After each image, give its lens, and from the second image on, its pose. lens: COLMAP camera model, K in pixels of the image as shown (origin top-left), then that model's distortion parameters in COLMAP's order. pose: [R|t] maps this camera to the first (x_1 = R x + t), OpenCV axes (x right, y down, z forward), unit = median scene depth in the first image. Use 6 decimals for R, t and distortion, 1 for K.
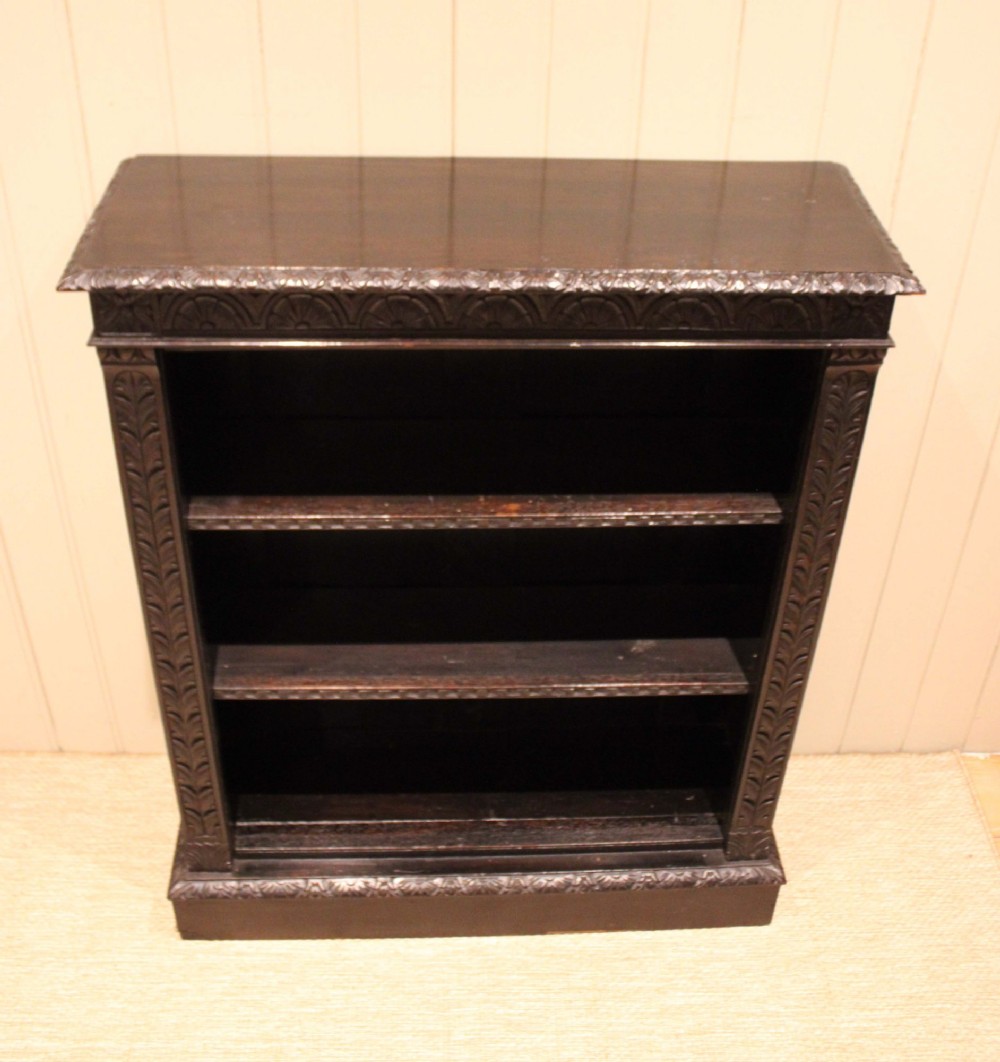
lens RADIAL K [[1297.6, 0, 480.7], [0, 1297.6, 486.1], [0, 0, 1]] dist [-0.083059, 0.000000]
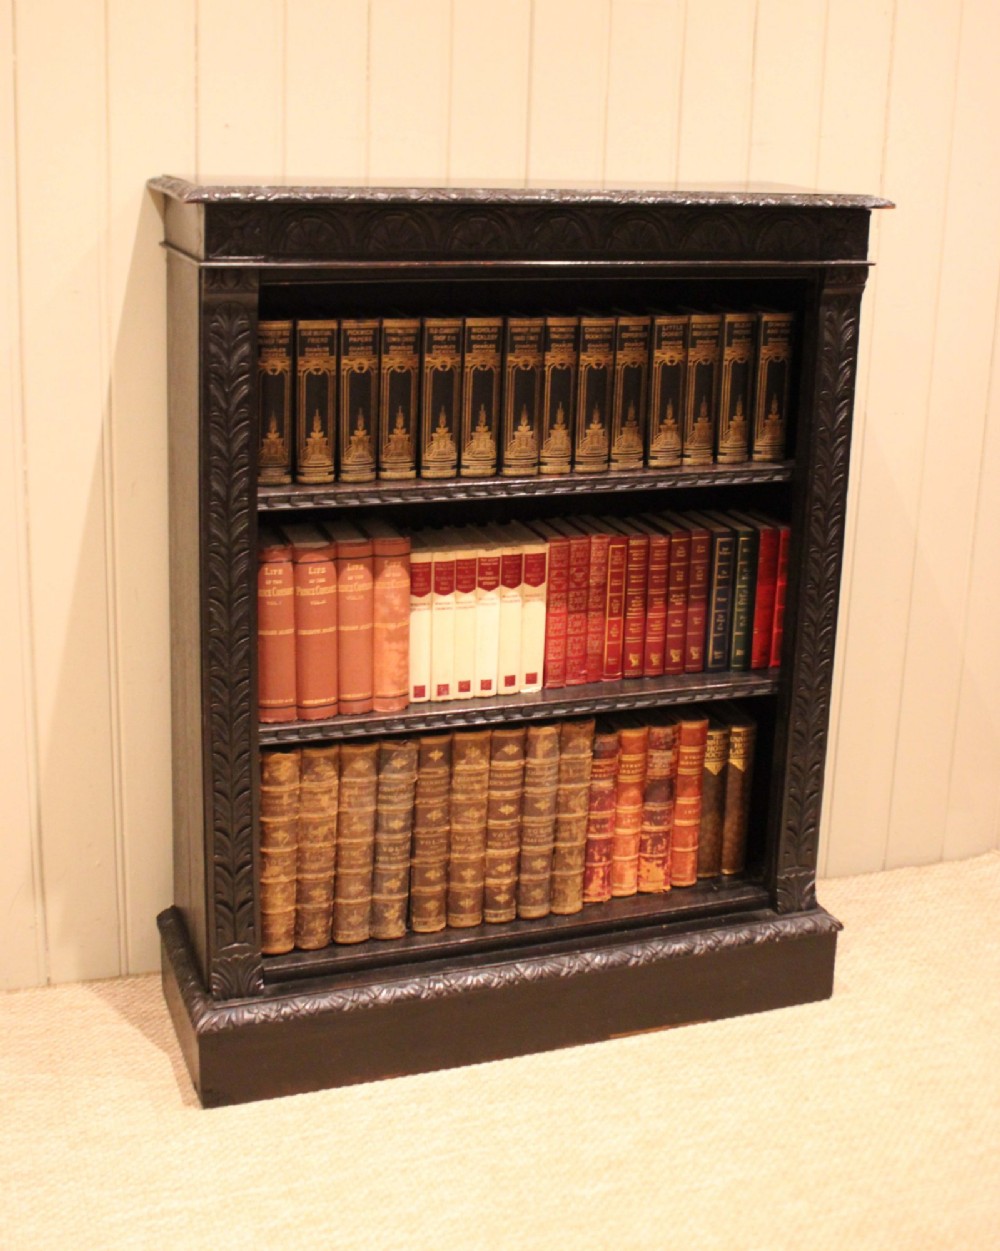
lens RADIAL K [[1652.5, 0, 472.7], [0, 1652.5, 601.3], [0, 0, 1]] dist [-0.060914, 0.000000]
pose [[0.954614, -0.082320, 0.286245, -0.355518], [0.176894, 0.929890, -0.322511, 0.438142], [-0.239628, 0.358509, 0.902247, -0.113552]]
